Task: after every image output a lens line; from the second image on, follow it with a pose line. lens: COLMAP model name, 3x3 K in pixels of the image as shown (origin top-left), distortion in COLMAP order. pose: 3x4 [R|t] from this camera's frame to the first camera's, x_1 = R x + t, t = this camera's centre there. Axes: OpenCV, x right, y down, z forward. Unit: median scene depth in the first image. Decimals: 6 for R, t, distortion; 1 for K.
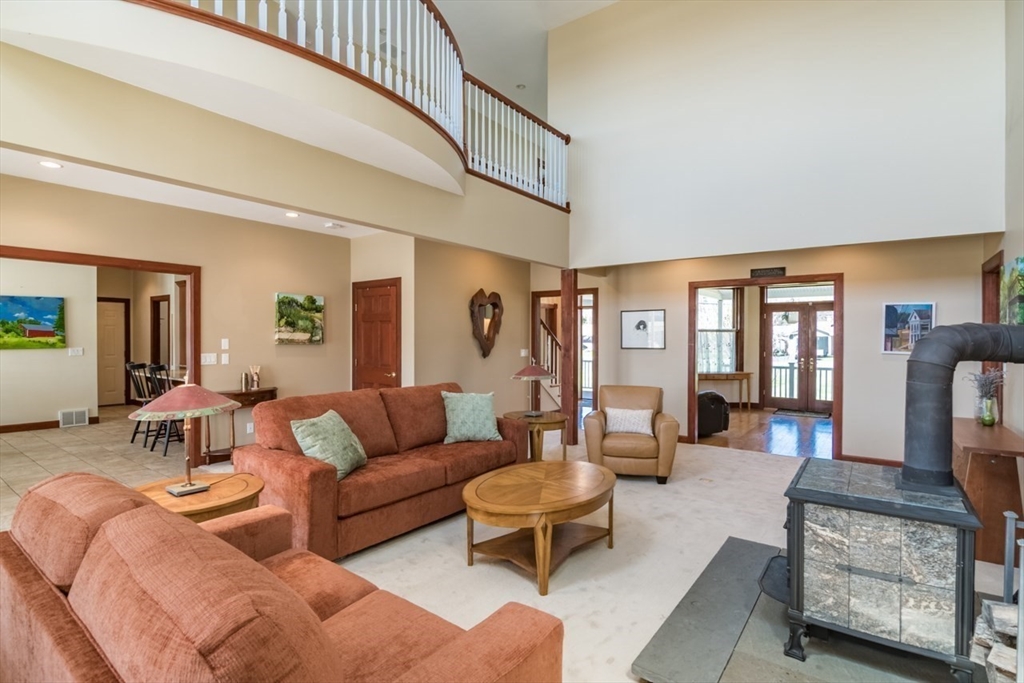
lens RADIAL K [[496.3, 0, 510.1], [0, 496.3, 342.0], [0, 0, 1]] dist [-0.011286, -0.004739]
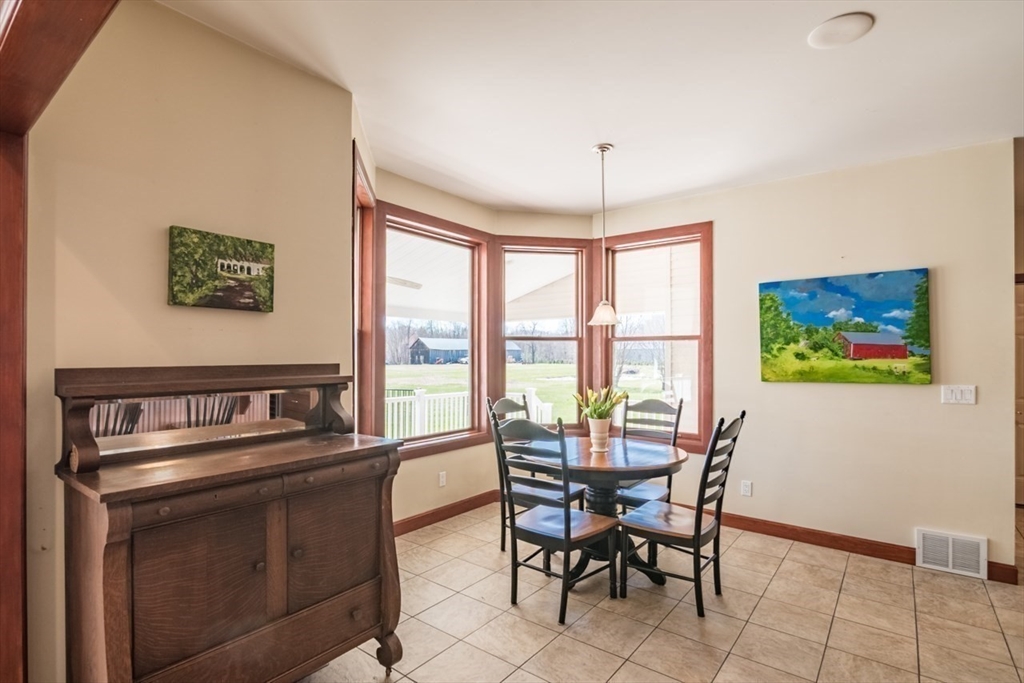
lens RADIAL K [[496.3, 0, 501.1], [0, 496.3, 352.3], [0, 0, 1]] dist [-0.011286, -0.004739]
pose [[-0.015533, -0.010679, -0.999822, -0.575129], [-0.014597, 0.999839, -0.010452, -0.007292], [0.999773, 0.014432, -0.015686, 0.766977]]
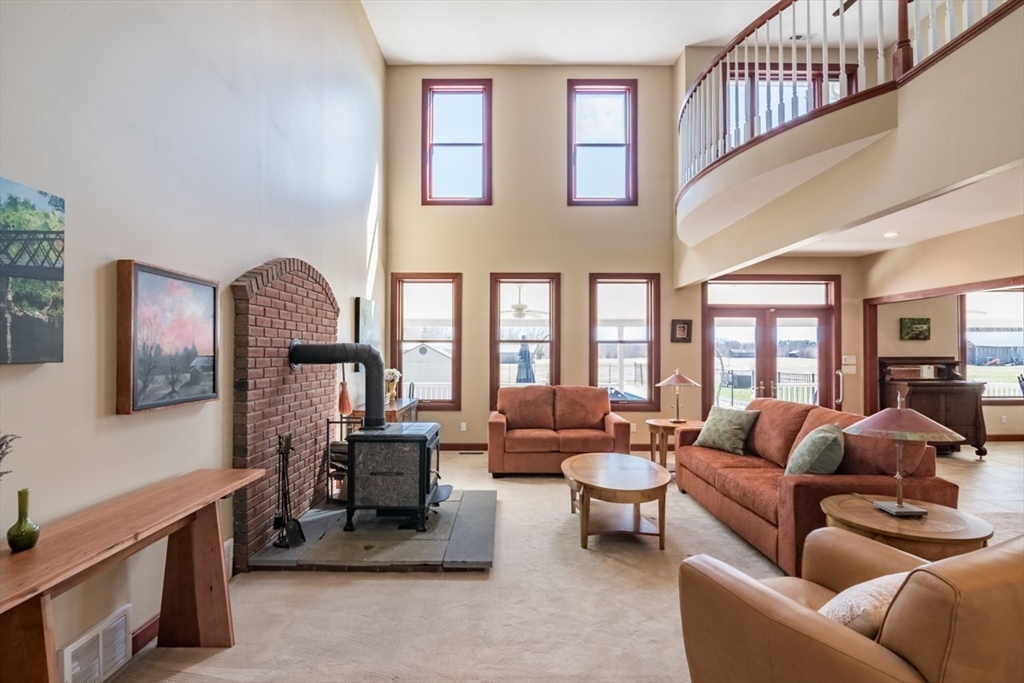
lens RADIAL K [[496.3, 0, 508.7], [0, 496.3, 347.0], [0, 0, 1]] dist [-0.011286, -0.004739]
pose [[-0.796019, -0.012584, -0.605141, 0.506032], [-0.012453, 0.999913, -0.004411, -0.004765], [0.605144, 0.004025, -0.796106, 0.904132]]
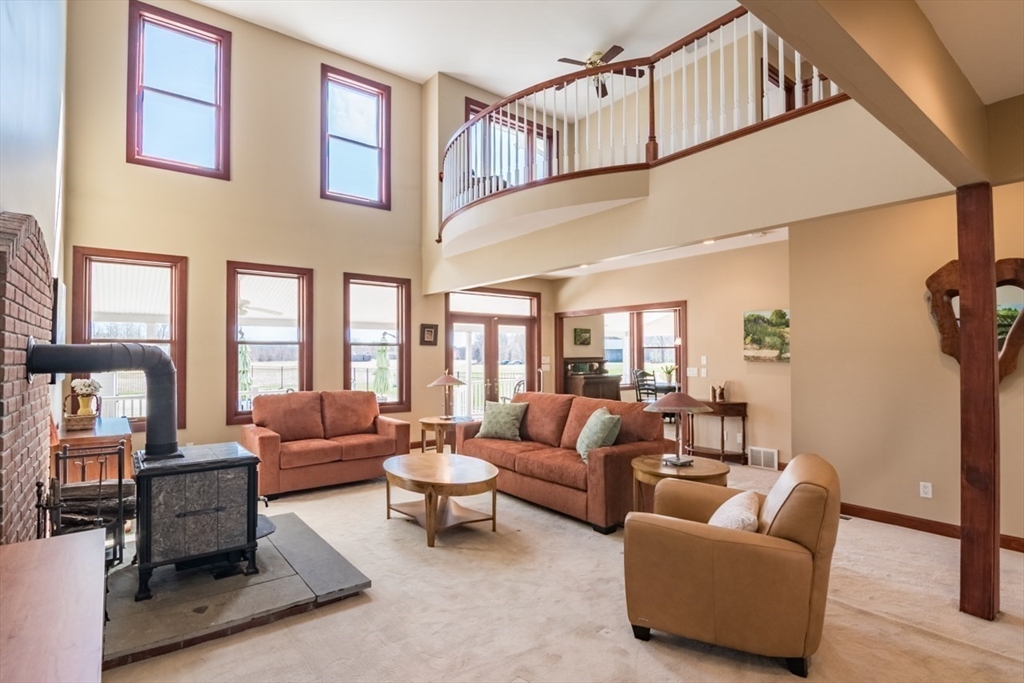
lens RADIAL K [[496.3, 0, 506.7], [0, 496.3, 348.2], [0, 0, 1]] dist [-0.011286, -0.004739]
pose [[-0.259254, -0.016244, -0.965673, 0.628331], [-0.009938, 0.999850, -0.014151, -0.002887], [0.965758, 0.005928, -0.259377, 0.743794]]
